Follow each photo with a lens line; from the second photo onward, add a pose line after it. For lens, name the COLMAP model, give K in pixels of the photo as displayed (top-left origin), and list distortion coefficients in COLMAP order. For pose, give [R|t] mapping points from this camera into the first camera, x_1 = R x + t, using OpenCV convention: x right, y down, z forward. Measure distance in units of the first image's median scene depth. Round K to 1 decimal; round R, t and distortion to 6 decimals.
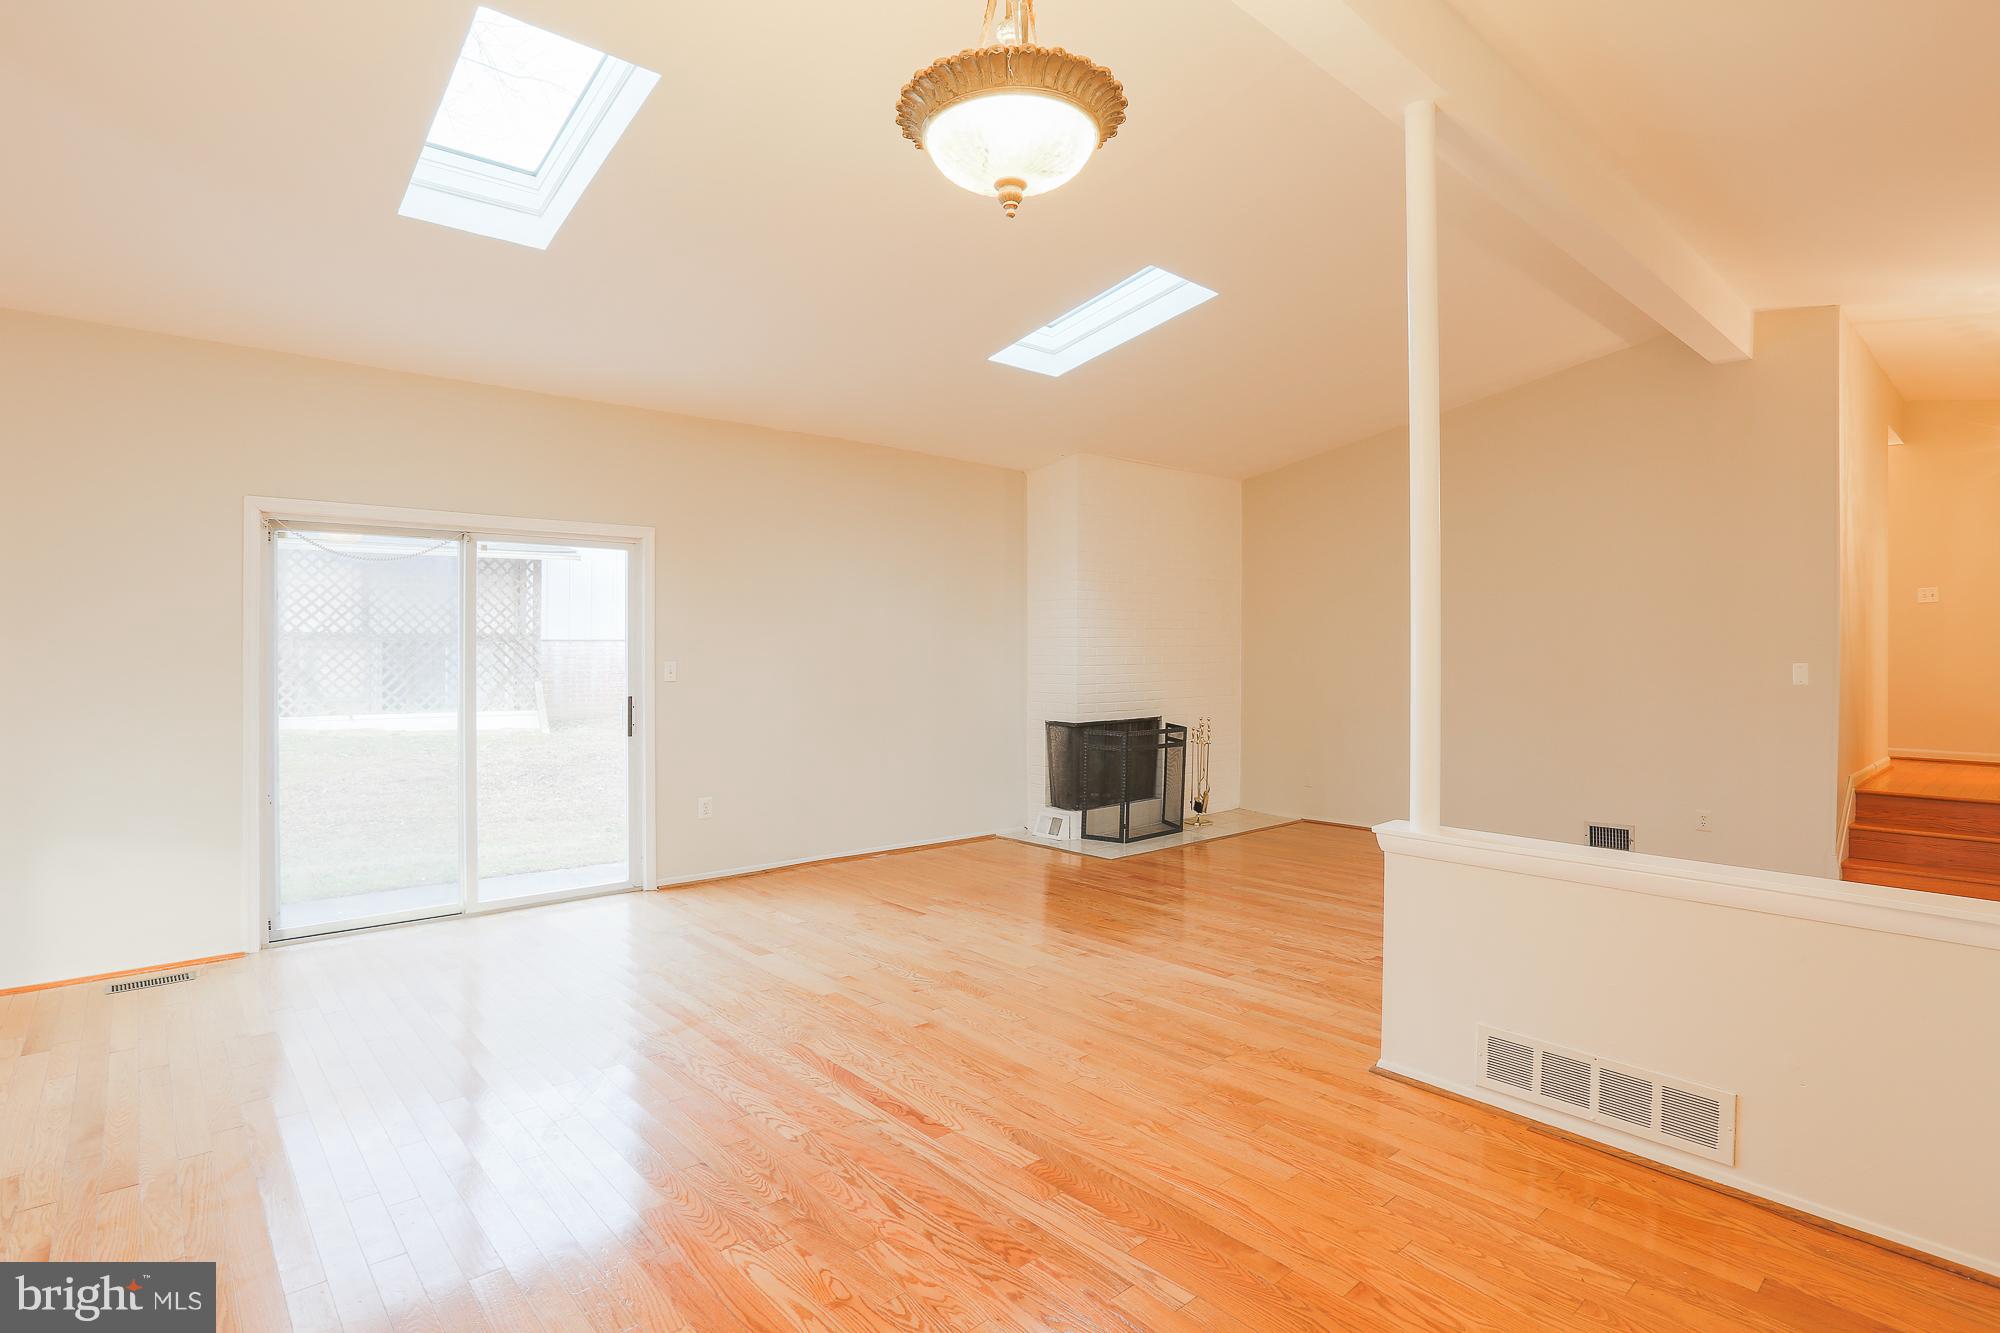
lens RADIAL K [[1002.7, 0, 1000.0], [0, 1002.7, 666.5], [0, 0, 1]] dist [-0.045852, 0.014673]
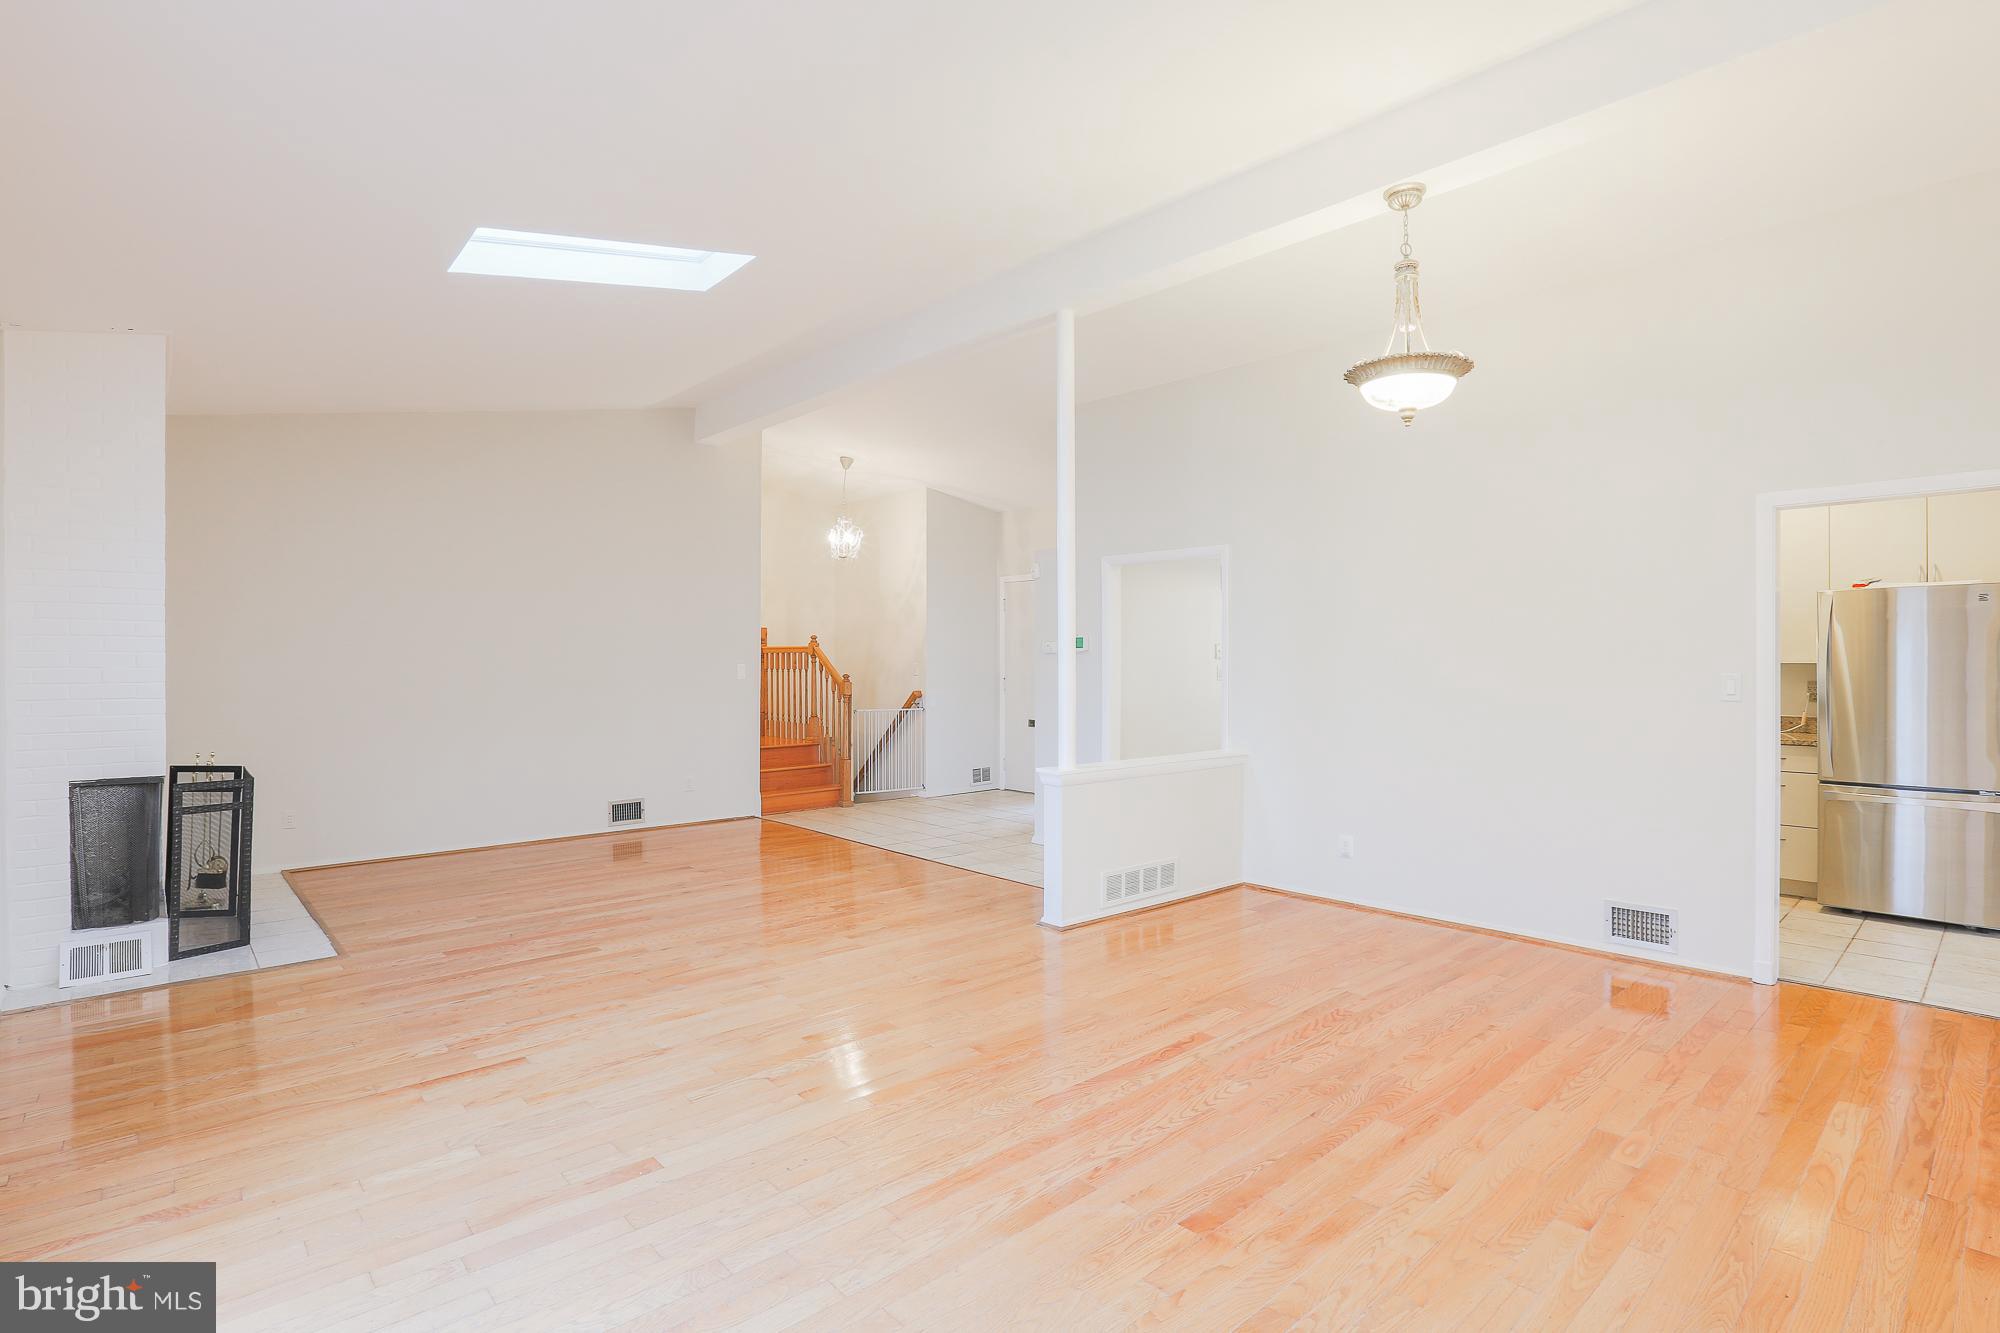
lens RADIAL K [[987.3, 0, 965.8], [0, 987.3, 693.1], [0, 0, 1]] dist [-0.065001, 0.047377]
pose [[-0.002018, -0.034557, 0.999401, -0.804445], [0.013003, 0.999317, 0.034580, -0.012223], [-0.999913, 0.013065, -0.001567, 0.804797]]
